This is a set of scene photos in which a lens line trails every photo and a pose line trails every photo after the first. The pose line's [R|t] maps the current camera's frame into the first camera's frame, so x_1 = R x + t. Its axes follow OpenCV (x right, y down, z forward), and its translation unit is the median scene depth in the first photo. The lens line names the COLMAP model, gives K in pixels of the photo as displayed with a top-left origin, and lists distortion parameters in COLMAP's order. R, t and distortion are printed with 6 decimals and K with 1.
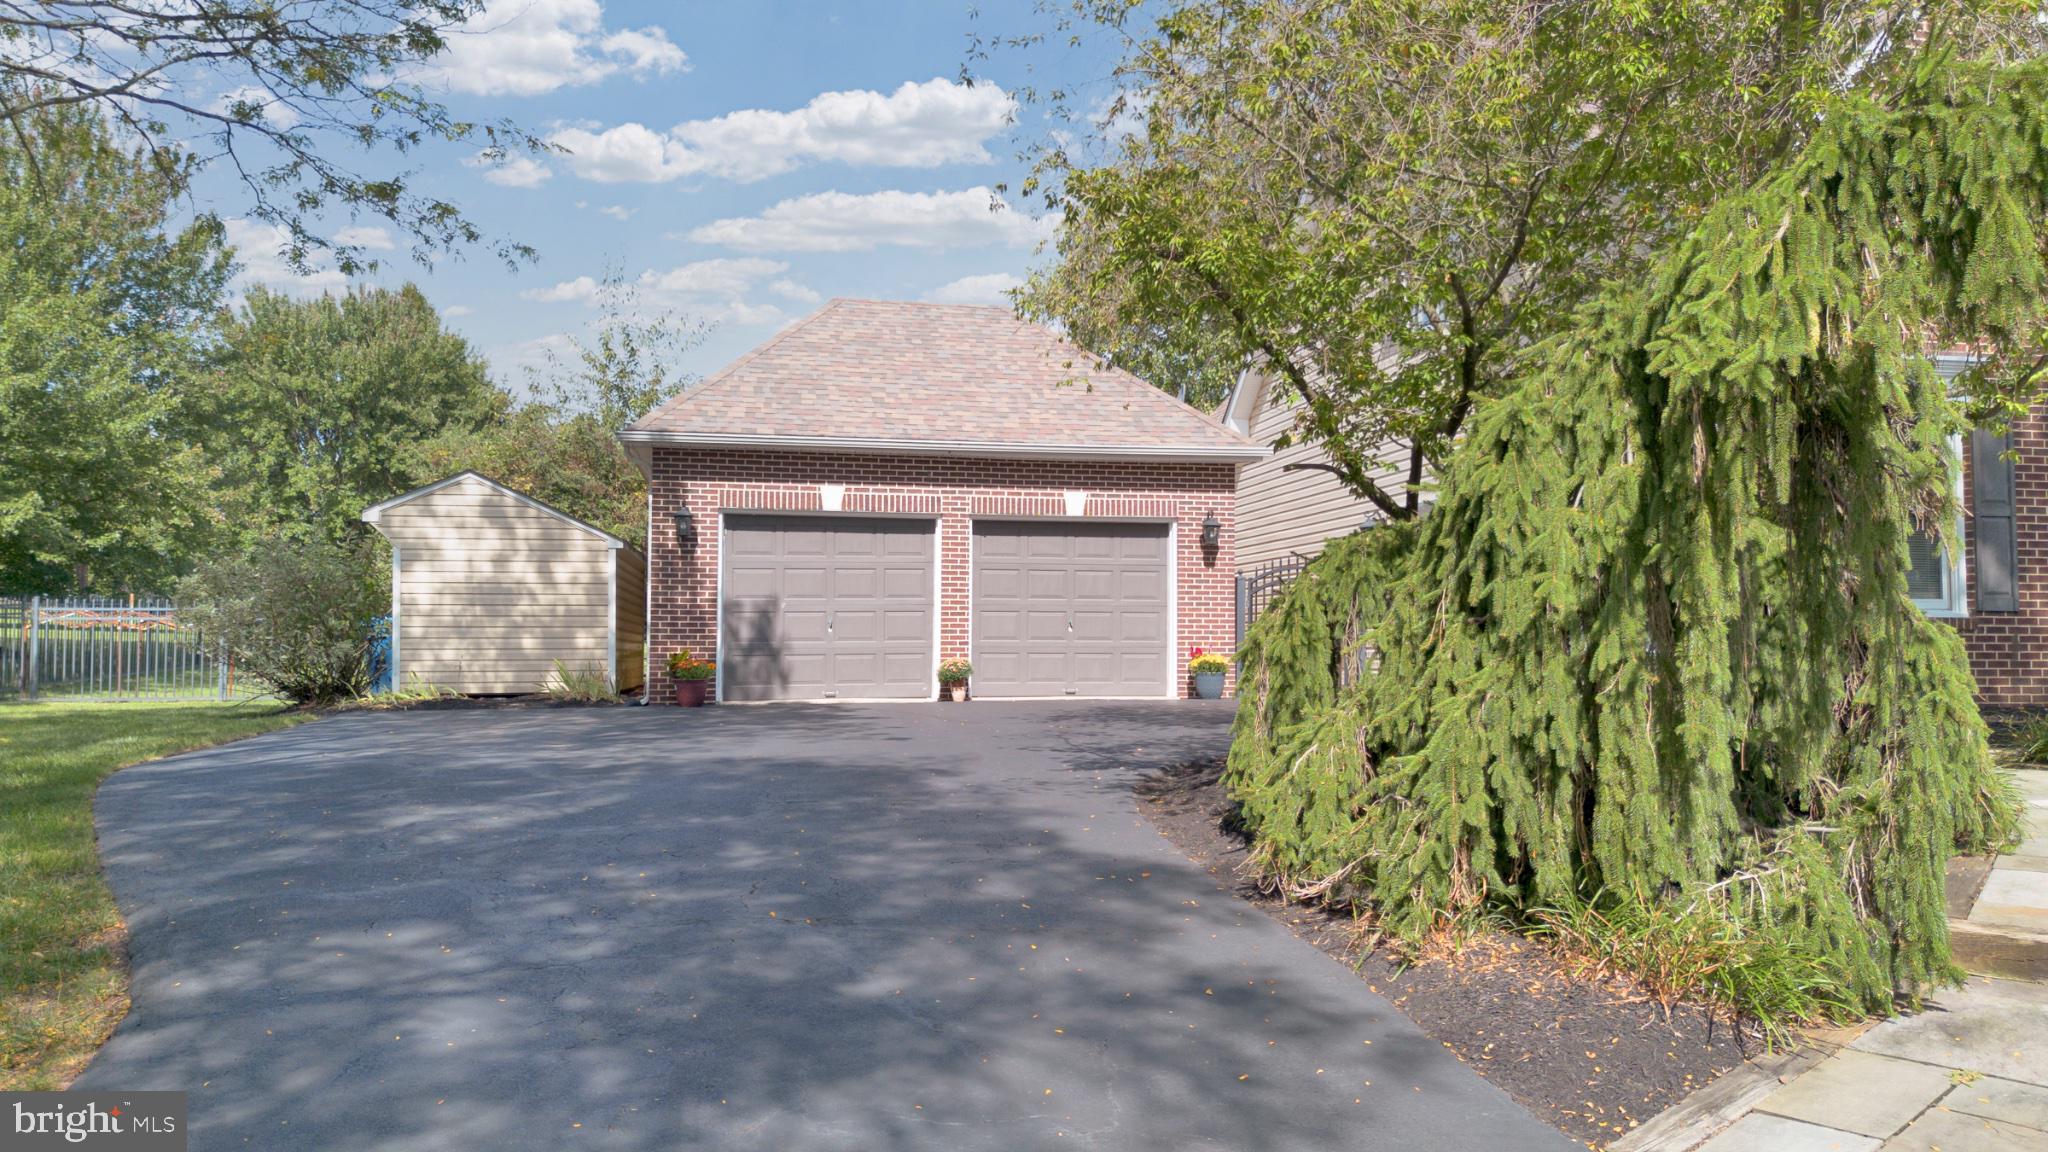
lens RADIAL K [[1452.8, 0, 1024.0], [0, 1452.8, 576.0], [0, 0, 1]] dist [0.063784, -0.050719]
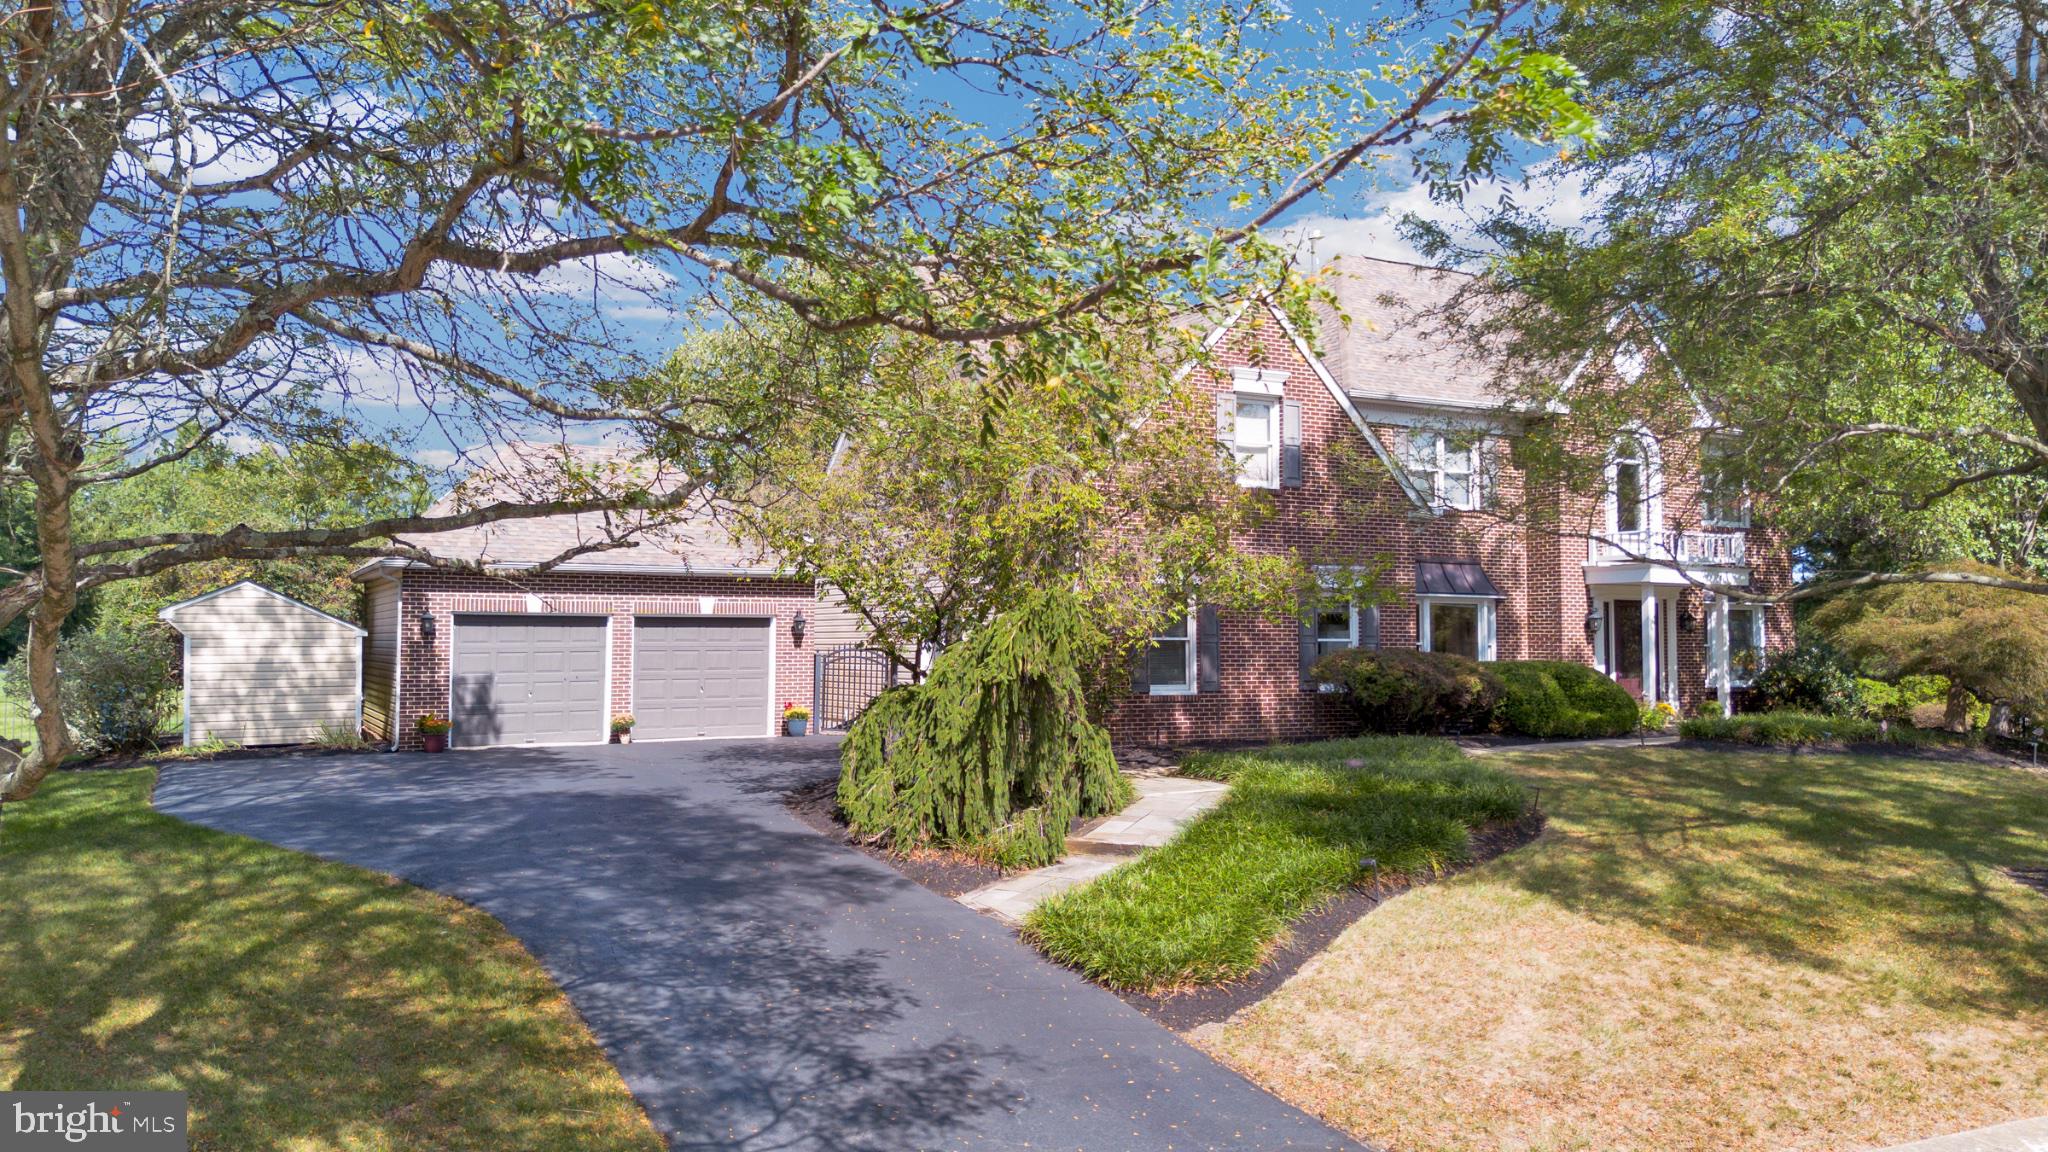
lens RADIAL K [[1452.8, 0, 1024.0], [0, 1452.8, 576.0], [0, 0, 1]] dist [0.063784, -0.050719]
pose [[0.951869, 0.015660, 0.306104, -0.213249], [-0.015550, 0.999875, -0.002797, -0.155407], [-0.306110, -0.002098, 0.951994, -0.952492]]
